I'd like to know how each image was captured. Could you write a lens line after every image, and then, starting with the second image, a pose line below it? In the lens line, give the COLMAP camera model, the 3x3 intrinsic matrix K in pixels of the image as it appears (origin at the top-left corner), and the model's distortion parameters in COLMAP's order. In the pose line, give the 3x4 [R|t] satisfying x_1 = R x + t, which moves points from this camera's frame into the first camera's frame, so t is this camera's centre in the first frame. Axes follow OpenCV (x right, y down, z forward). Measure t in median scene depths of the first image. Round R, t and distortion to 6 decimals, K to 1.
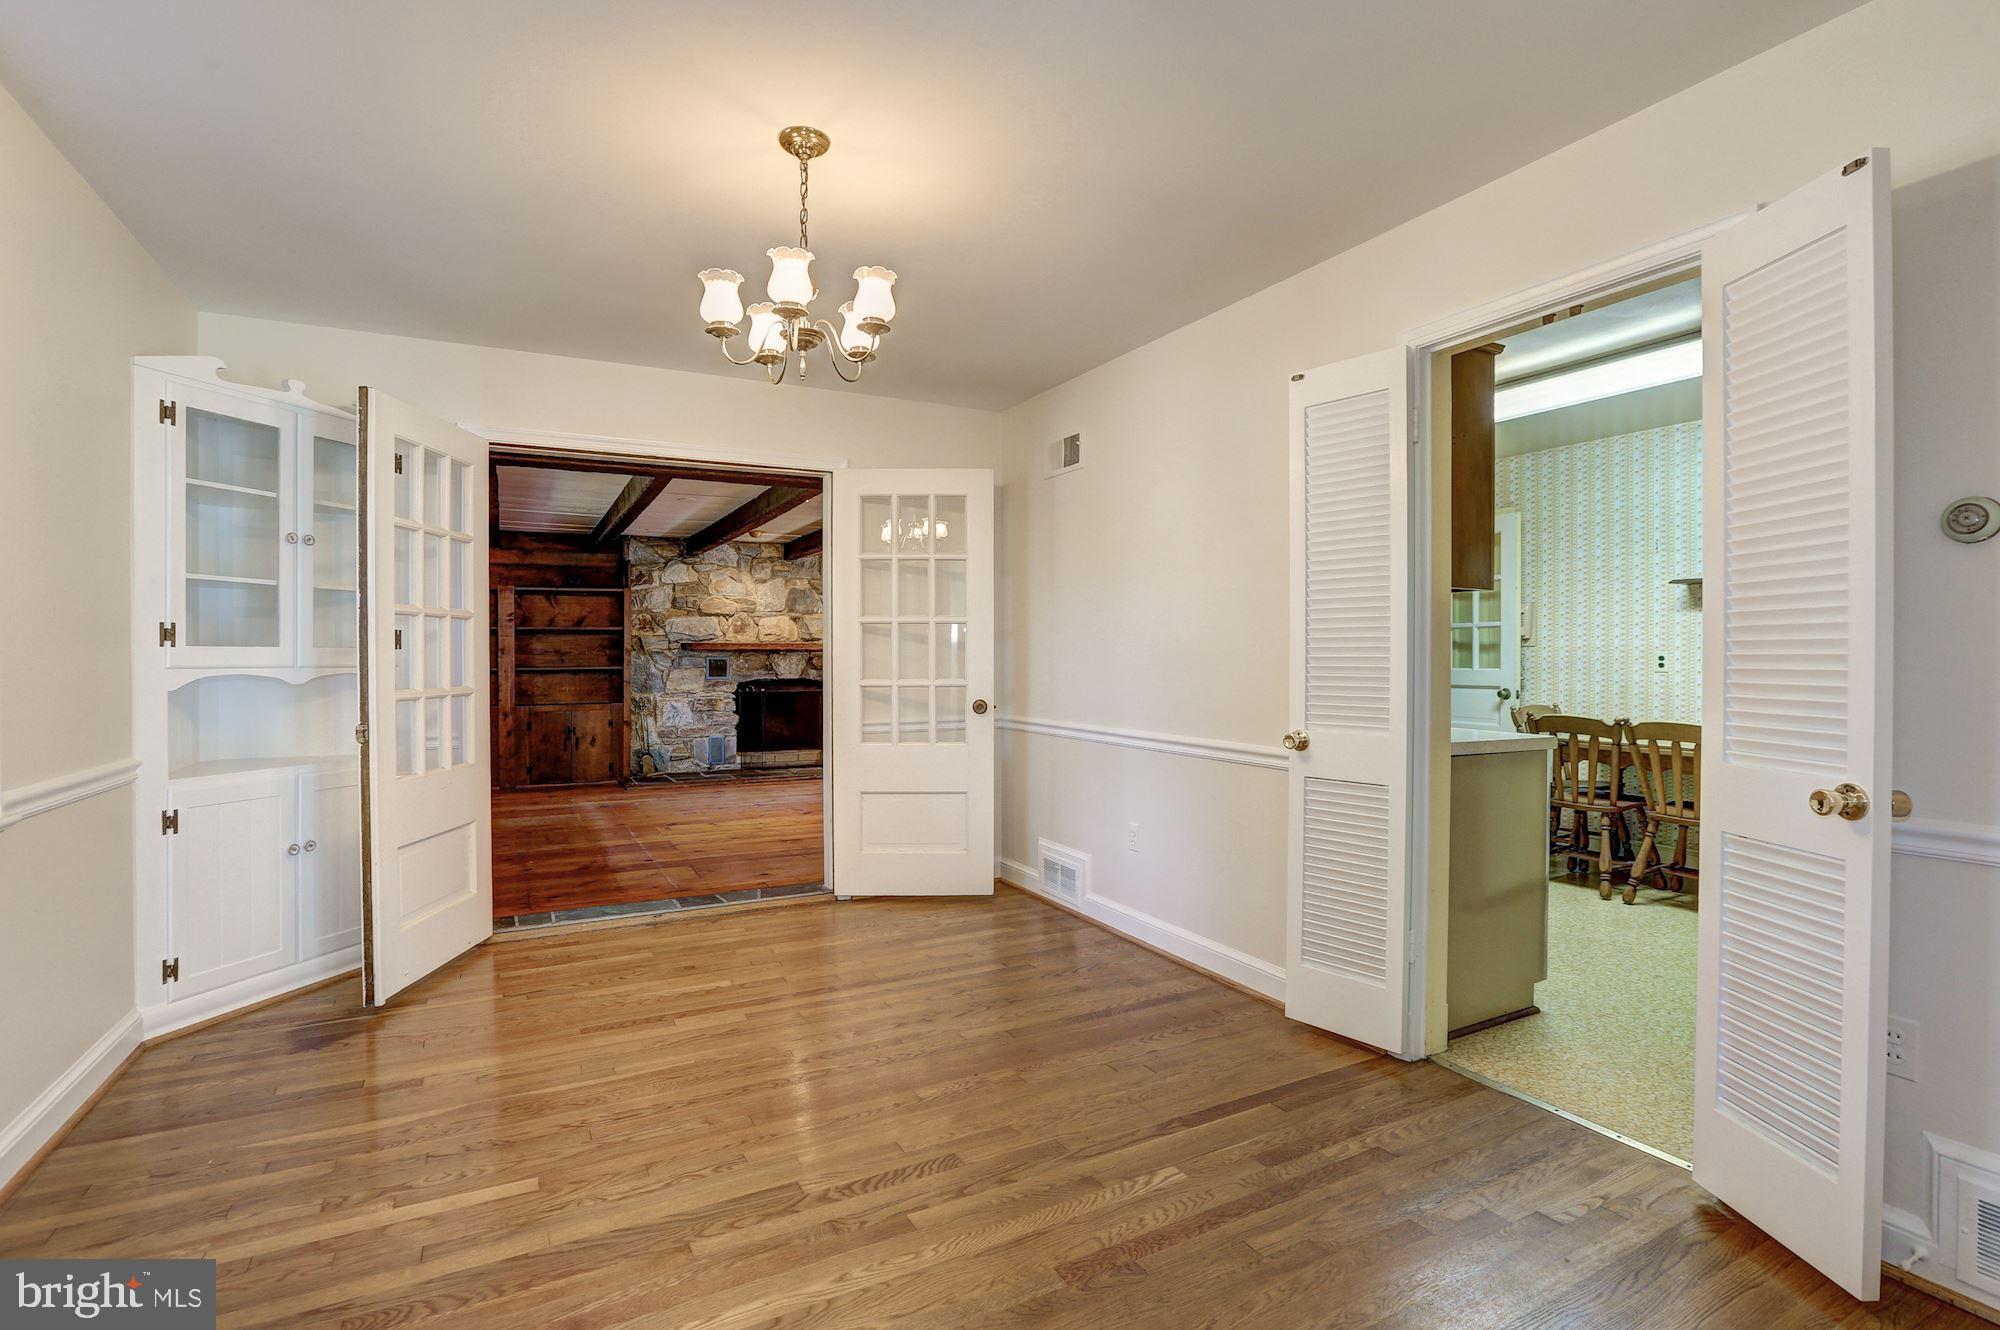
lens RADIAL K [[940.7, 0, 1013.1], [0, 940.7, 664.3], [0, 0, 1]] dist [-0.073997, 0.026707]
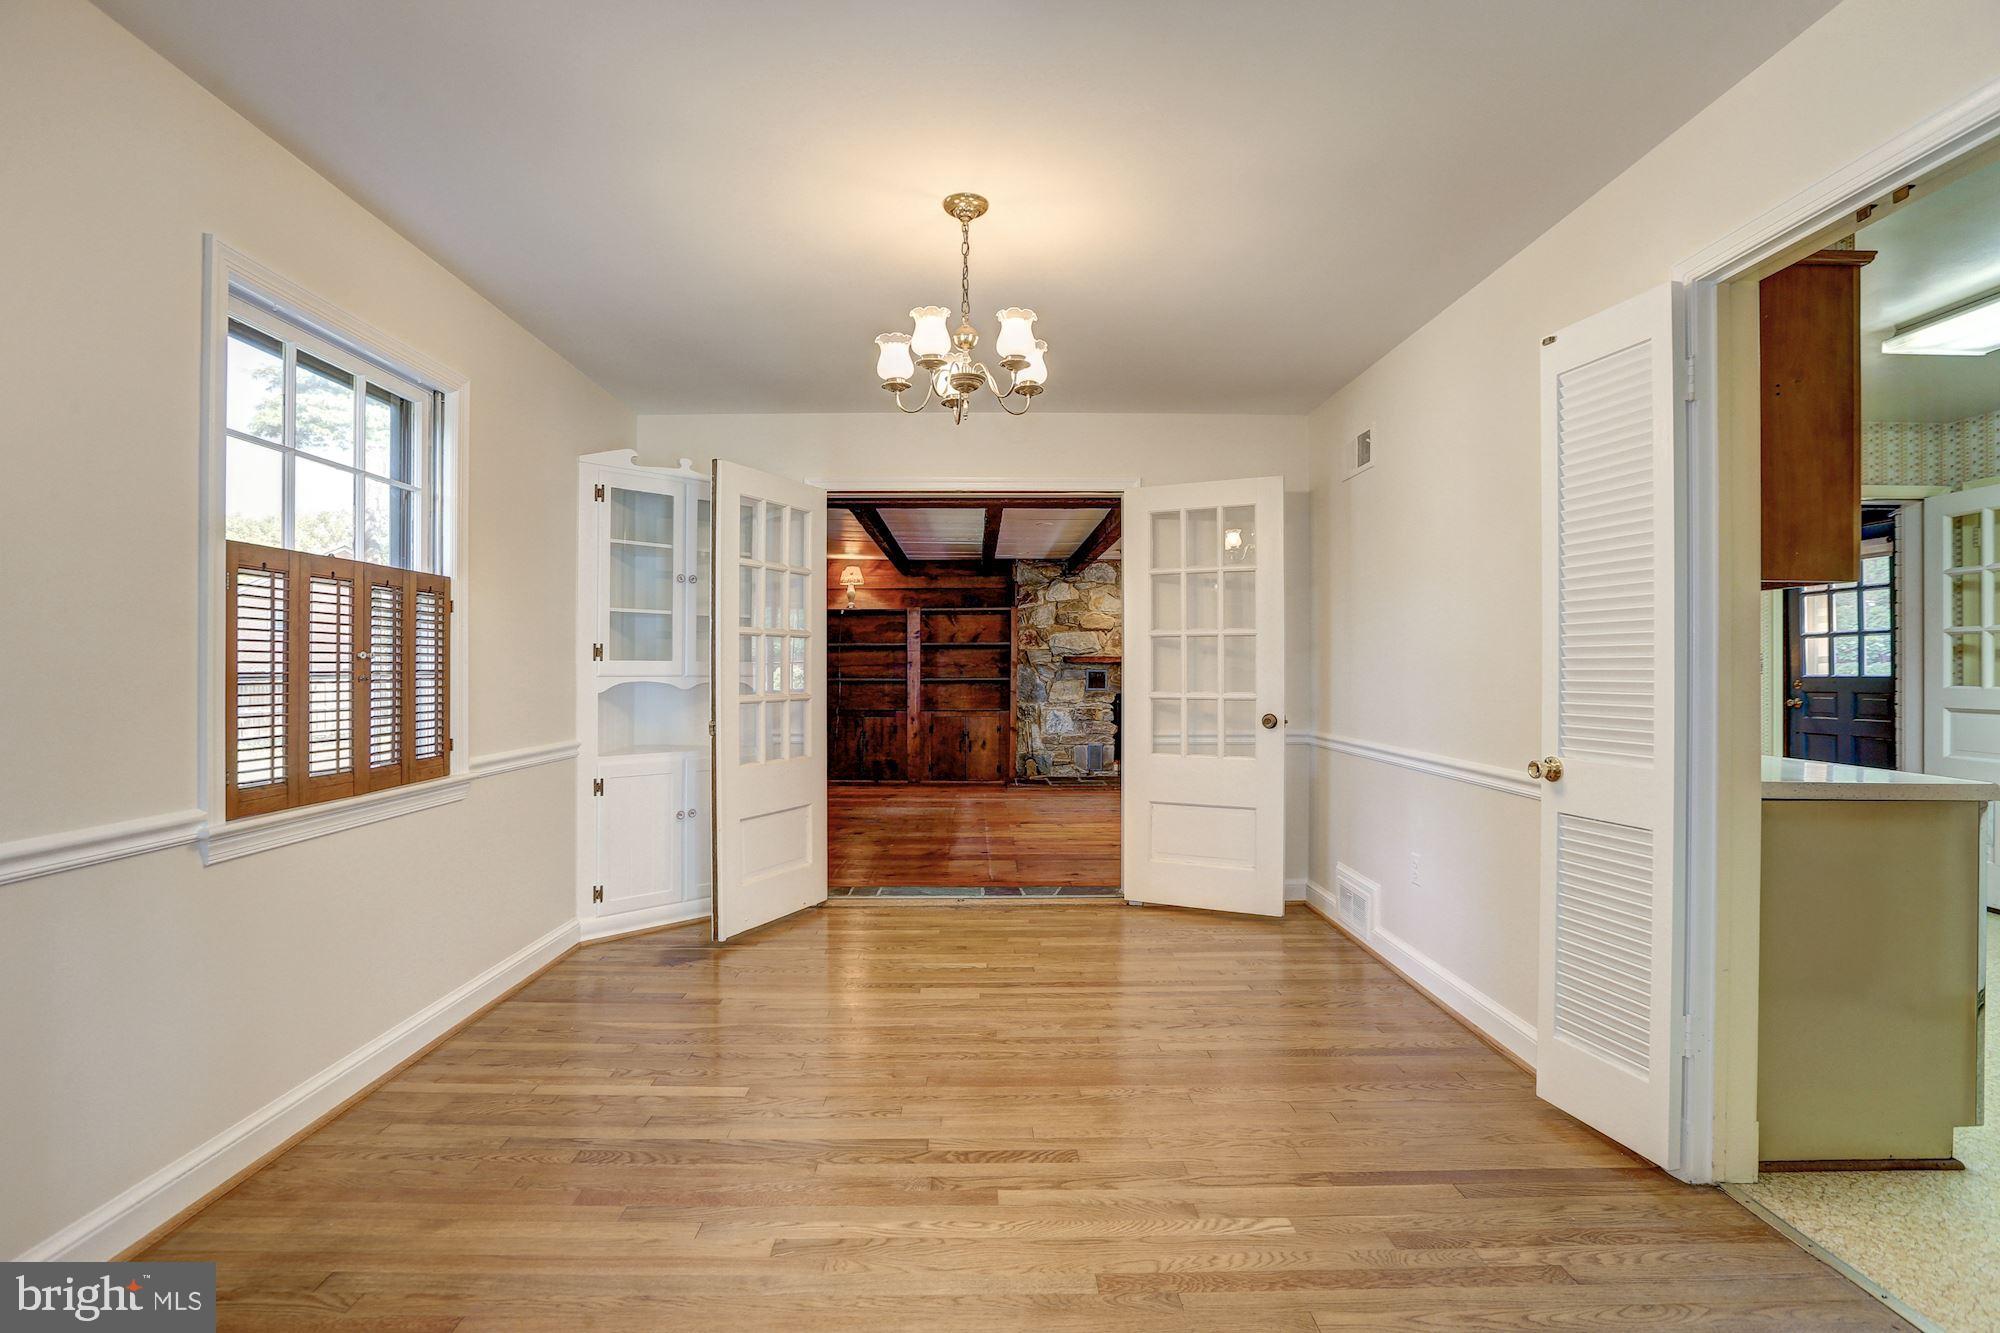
lens RADIAL K [[940.7, 0, 1013.1], [0, 940.7, 665.8], [0, 0, 1]] dist [-0.073997, 0.026707]
pose [[0.880692, -0.000087, -0.473689, 0.245855], [-0.005557, 0.999929, -0.010516, -0.000478], [0.473657, 0.011893, 0.880629, 0.033173]]
